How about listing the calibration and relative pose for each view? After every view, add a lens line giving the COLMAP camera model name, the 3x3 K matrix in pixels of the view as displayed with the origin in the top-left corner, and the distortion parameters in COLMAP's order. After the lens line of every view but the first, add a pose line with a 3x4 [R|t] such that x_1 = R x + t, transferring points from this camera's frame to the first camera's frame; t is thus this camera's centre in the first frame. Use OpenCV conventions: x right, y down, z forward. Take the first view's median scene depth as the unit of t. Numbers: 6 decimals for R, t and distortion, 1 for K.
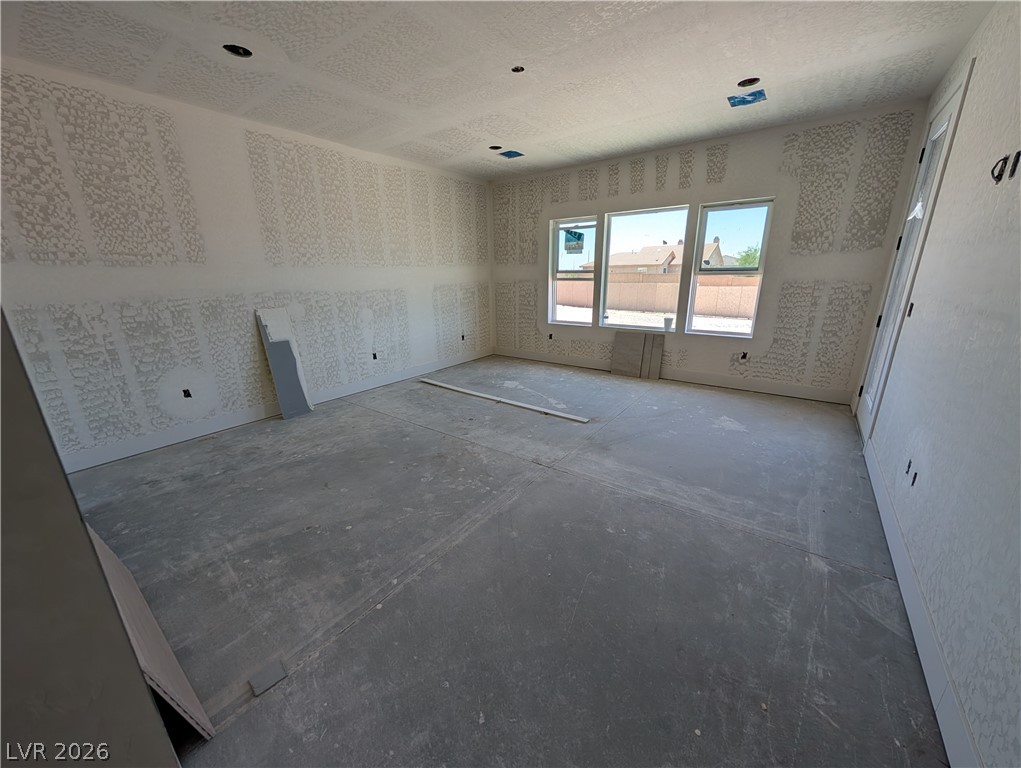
lens RADIAL K [[387.5, 0, 507.1], [0, 387.5, 386.7], [0, 0, 1]] dist [-0.000016, 0.000501]
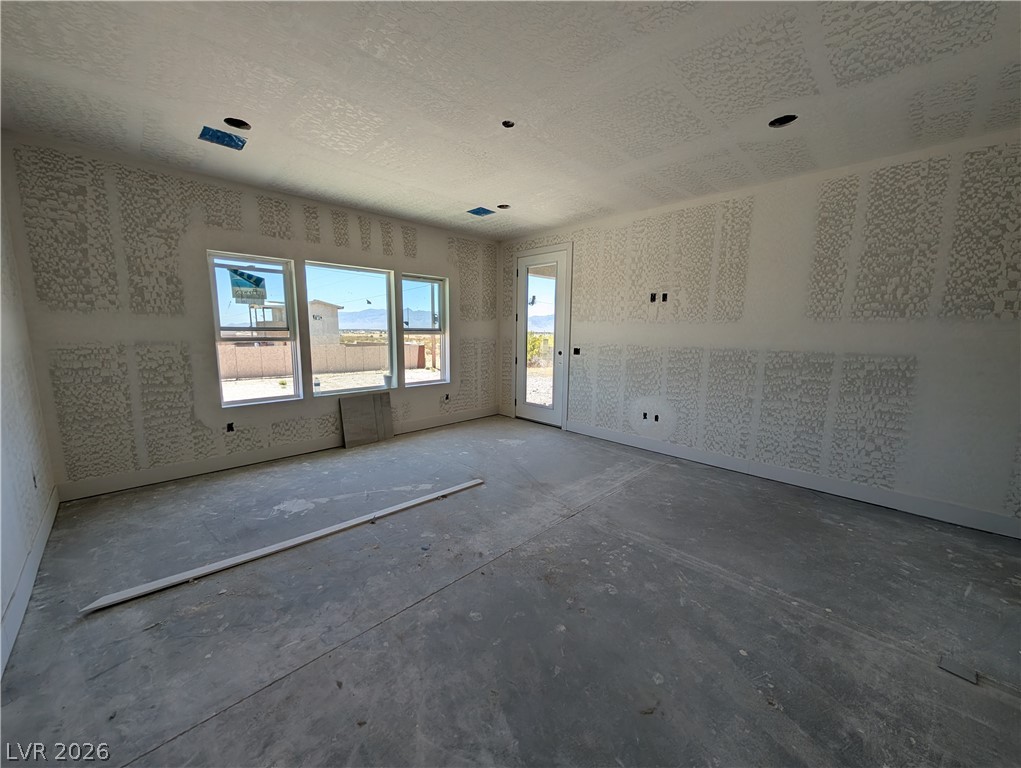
lens RADIAL K [[387.5, 0, 507.0], [0, 387.5, 386.1], [0, 0, 1]] dist [-0.000016, 0.000501]
pose [[0.143572, -0.128857, 0.981215, -0.595095], [0.270909, 0.958732, 0.086265, -0.172710], [-0.951838, 0.253435, 0.172556, 0.603787]]
